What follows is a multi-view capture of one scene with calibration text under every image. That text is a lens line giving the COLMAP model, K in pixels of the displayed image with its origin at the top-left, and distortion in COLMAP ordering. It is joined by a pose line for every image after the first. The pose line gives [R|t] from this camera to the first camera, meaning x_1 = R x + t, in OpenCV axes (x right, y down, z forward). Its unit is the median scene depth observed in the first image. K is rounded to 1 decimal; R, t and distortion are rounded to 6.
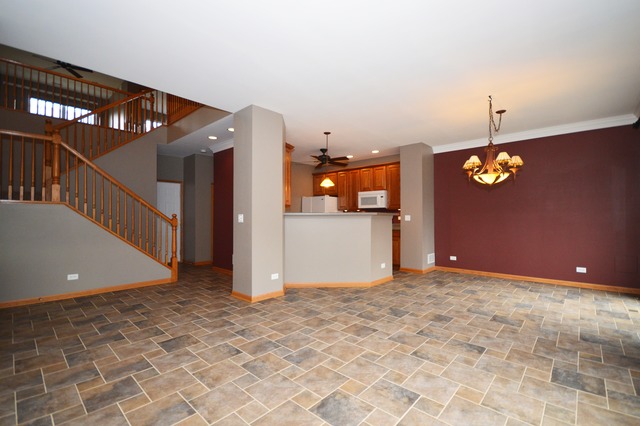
lens RADIAL K [[282.9, 0, 320.5], [0, 282.9, 217.2], [0, 0, 1]] dist [-0.000333, -0.001388]
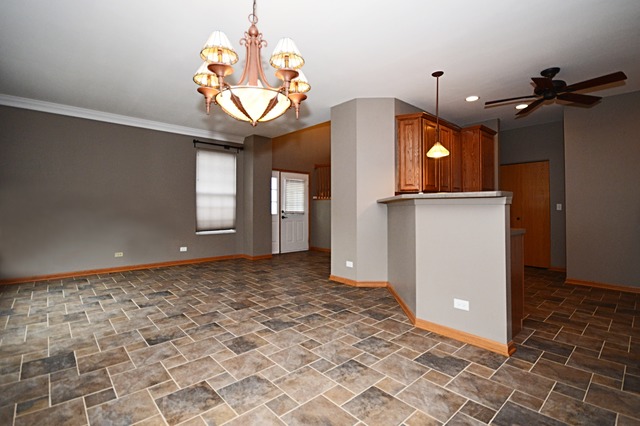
lens RADIAL K [[297.0, 0, 319.6], [0, 297.0, 209.0], [0, 0, 1]] dist [-0.001250, 0.000733]
pose [[-0.081330, 0.002438, -0.996684, 1.349453], [-0.004033, 0.999988, 0.002776, 0.014736], [0.996679, 0.004245, -0.081319, 1.463377]]
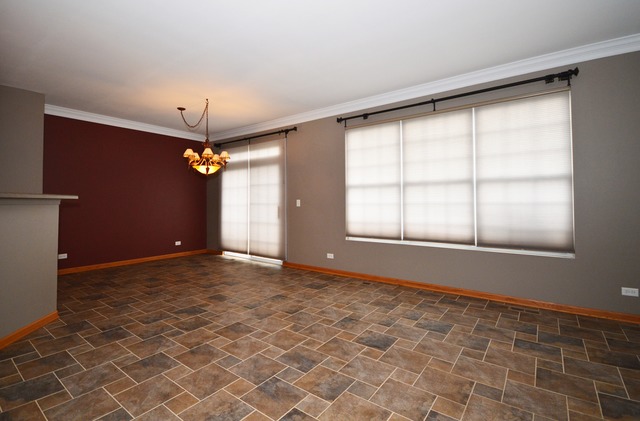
lens RADIAL K [[303.0, 0, 296.4], [0, 303.0, 193.4], [0, 0, 1]] dist [-0.004923, -0.000310]
pose [[-0.062894, 0.032226, 0.997500, -0.862687], [0.001874, 0.999481, -0.032171, 0.003791], [-0.998018, -0.000154, -0.062922, 0.909317]]
